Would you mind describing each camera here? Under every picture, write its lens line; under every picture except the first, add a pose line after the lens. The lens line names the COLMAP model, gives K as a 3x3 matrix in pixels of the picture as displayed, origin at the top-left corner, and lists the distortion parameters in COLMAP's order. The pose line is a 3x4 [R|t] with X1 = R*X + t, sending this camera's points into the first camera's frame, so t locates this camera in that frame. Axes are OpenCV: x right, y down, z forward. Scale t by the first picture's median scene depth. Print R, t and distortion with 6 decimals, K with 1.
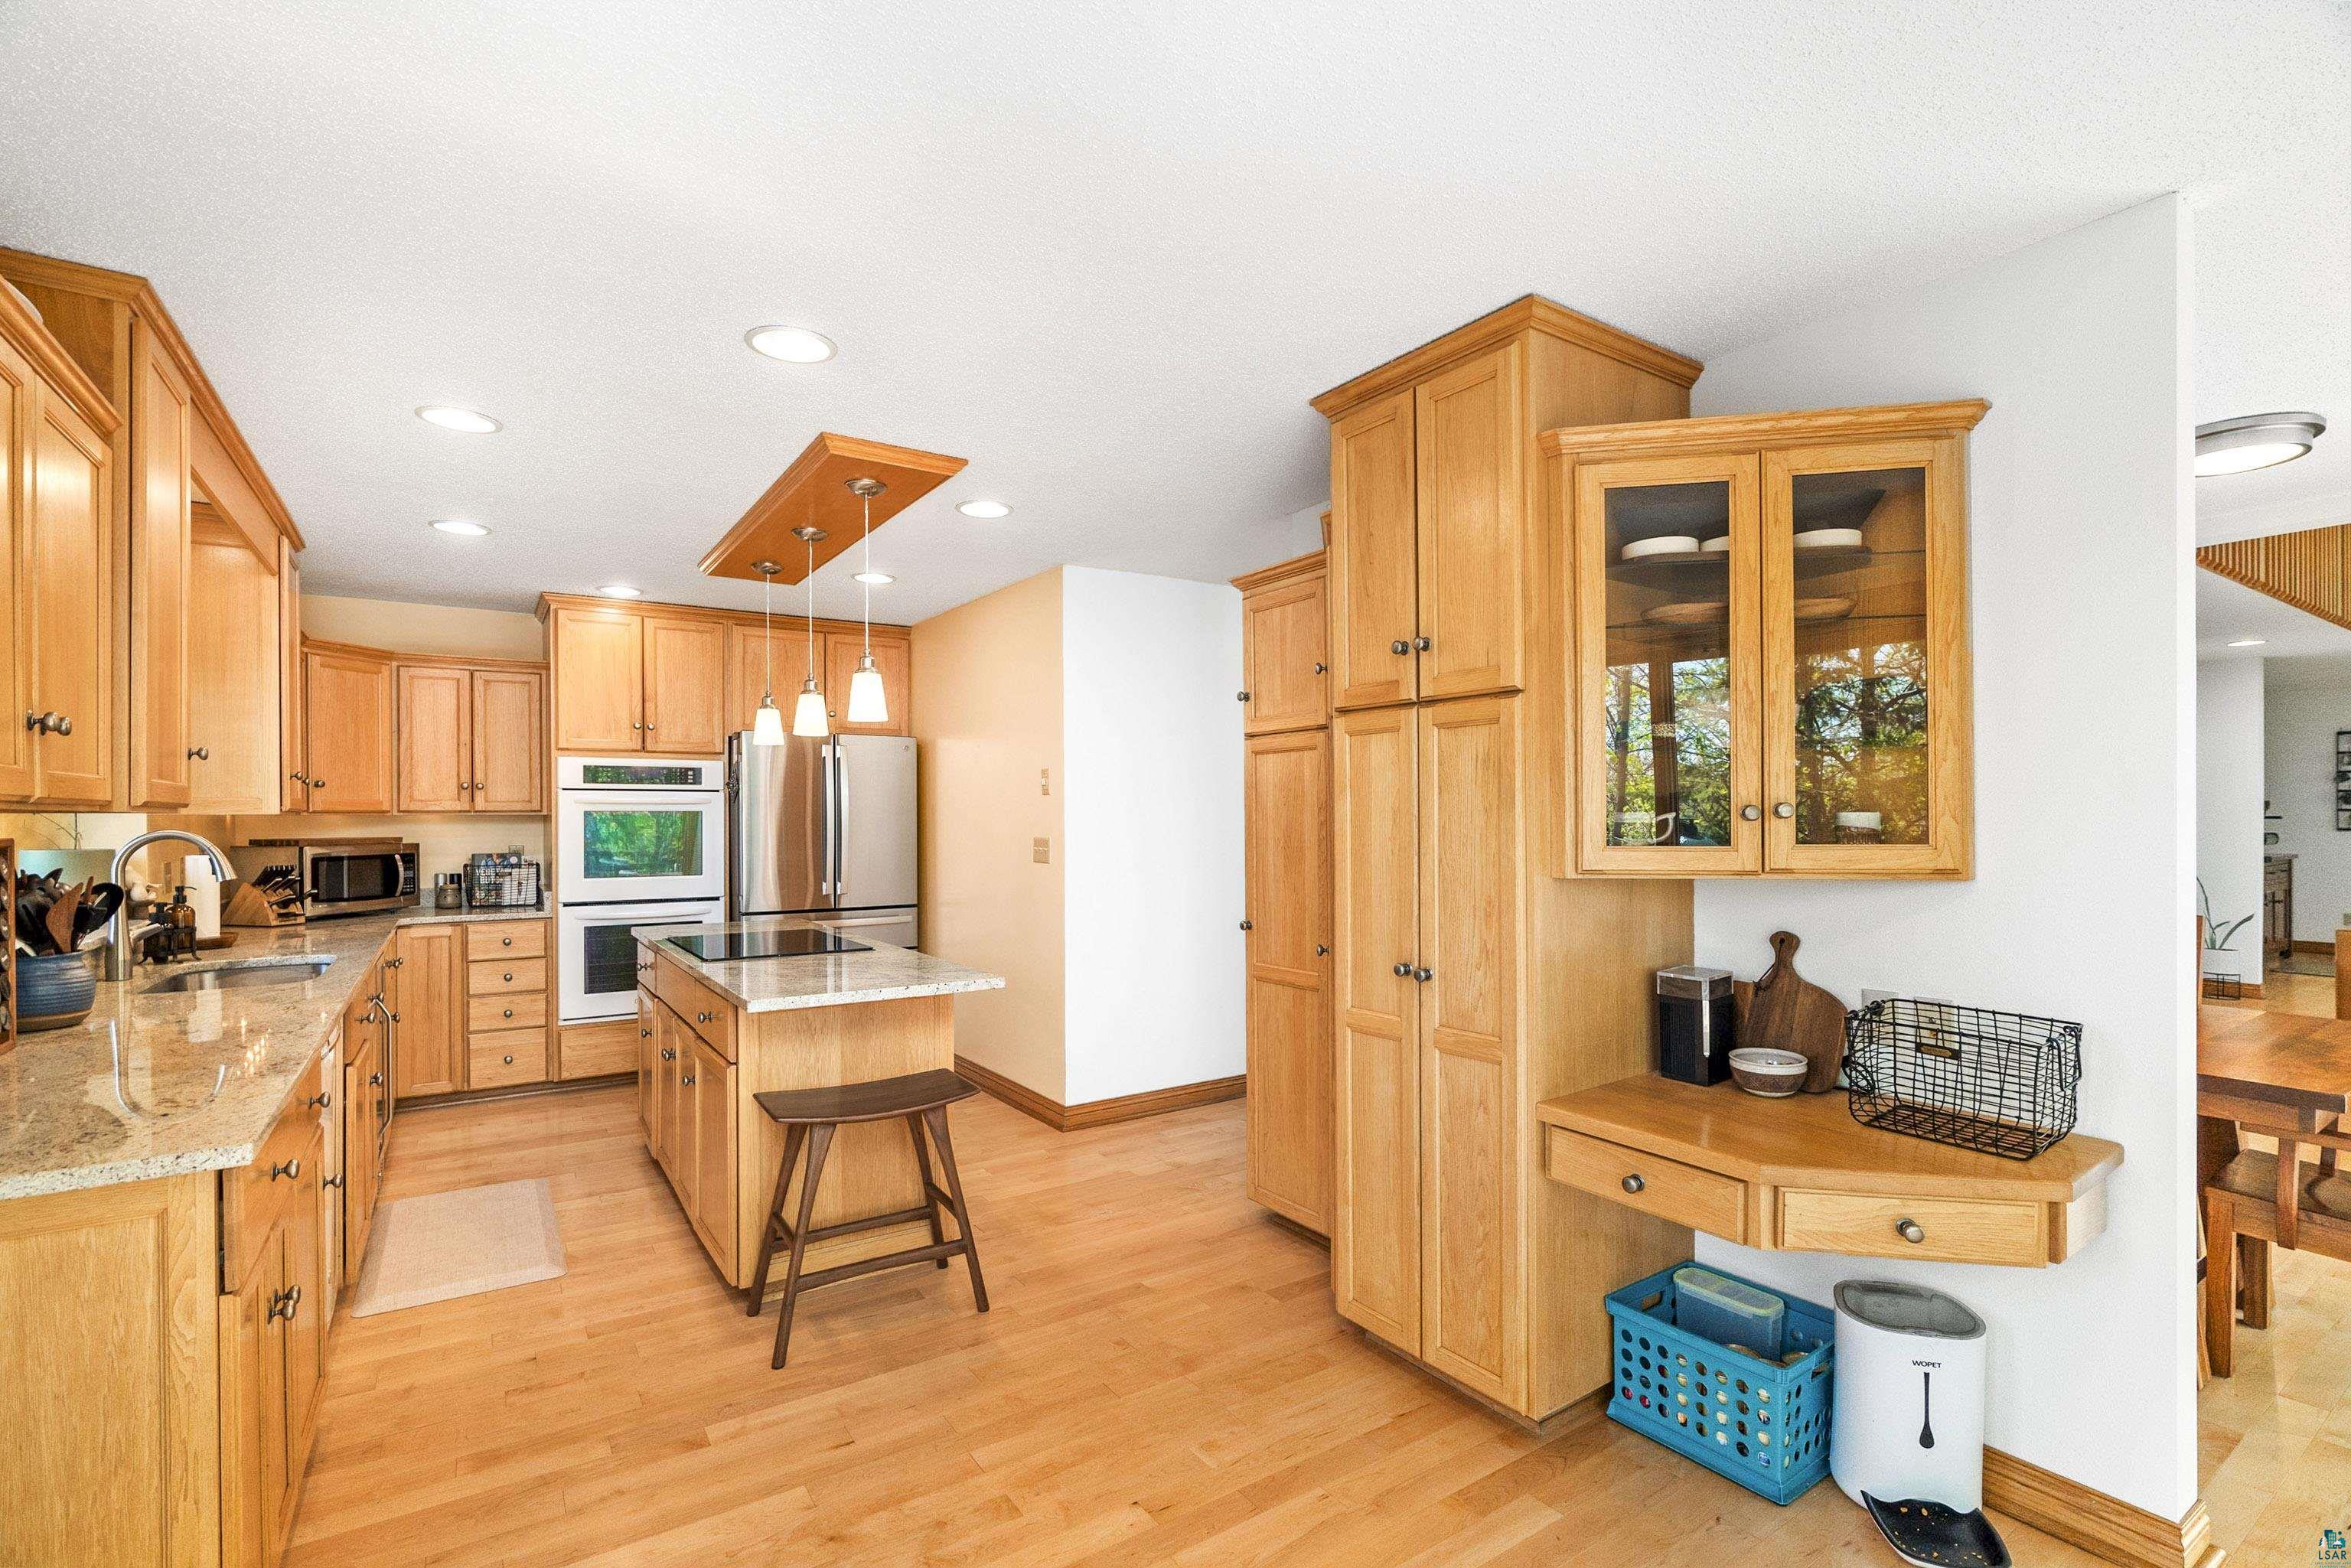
lens RADIAL K [[1074.8, 0, 1166.7], [0, 1074.8, 806.5], [0, 0, 1]] dist [-0.009534, 0.002167]
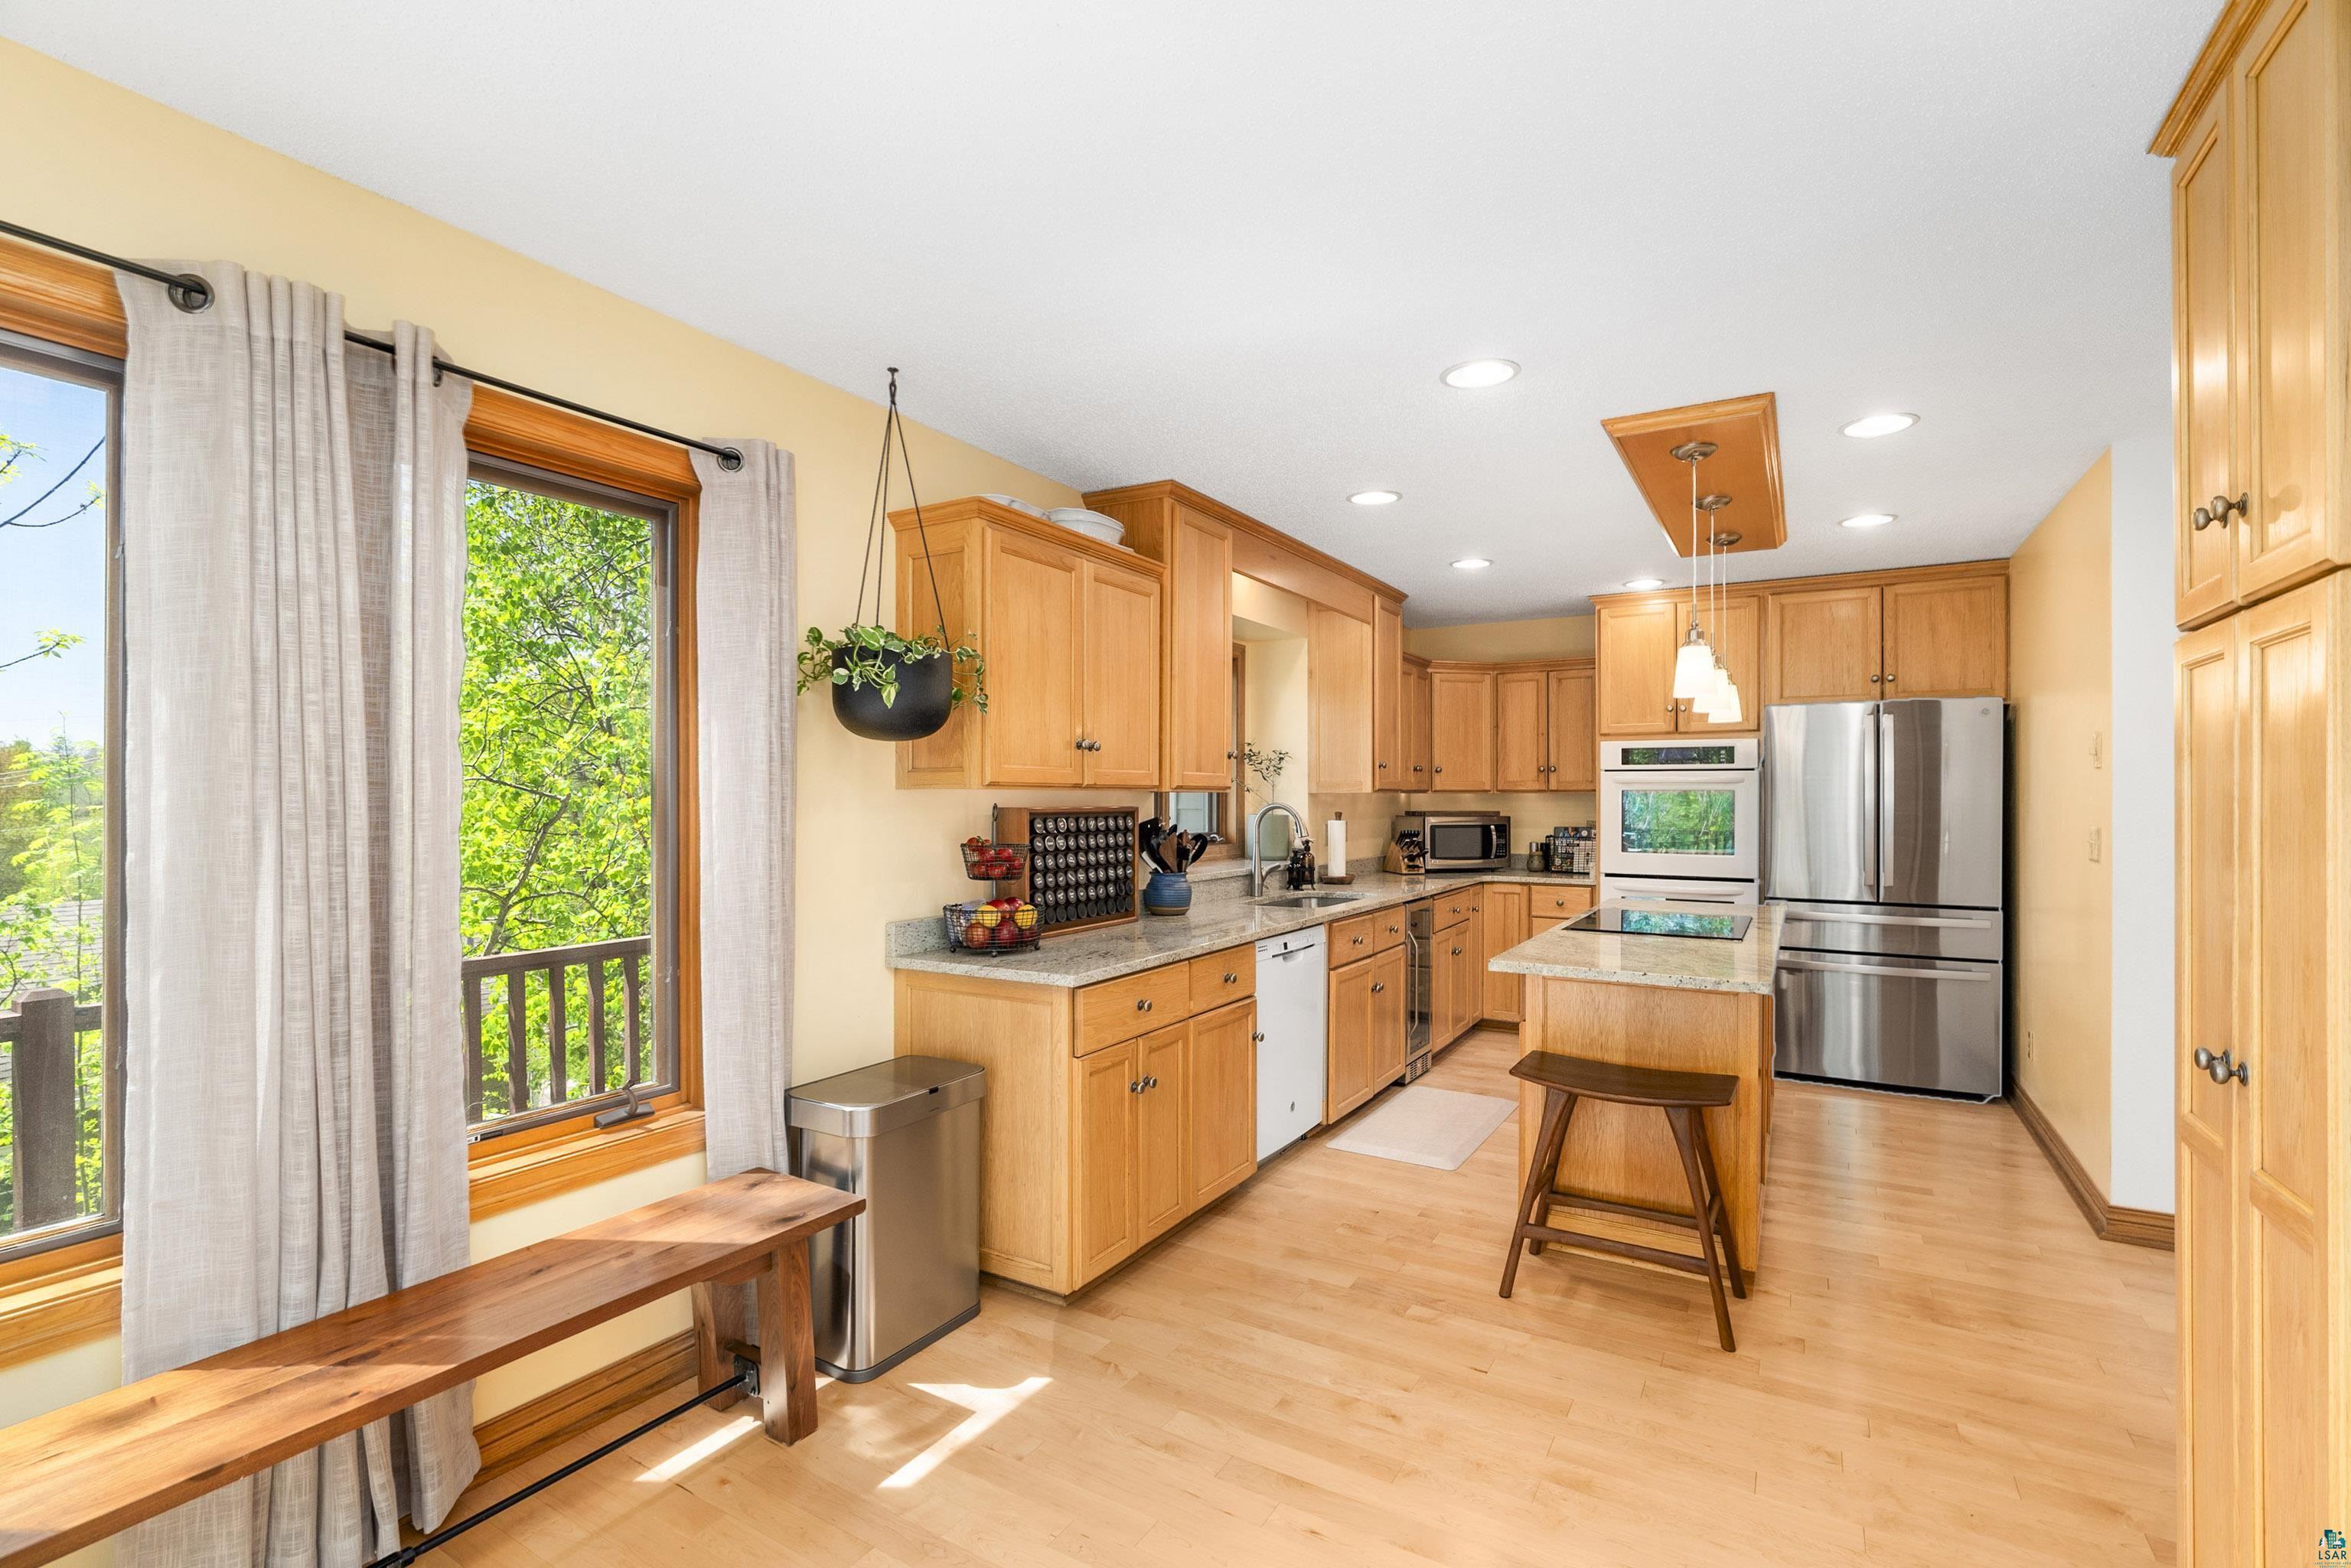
lens RADIAL K [[1074.8, 0, 1158.8], [0, 1074.8, 785.8], [0, 0, 1]] dist [-0.009534, 0.002167]
pose [[0.429822, -0.002538, -0.902910, 0.251421], [0.002690, 0.999995, -0.001530, 0.000090], [0.902910, -0.001771, 0.429827, 0.109491]]
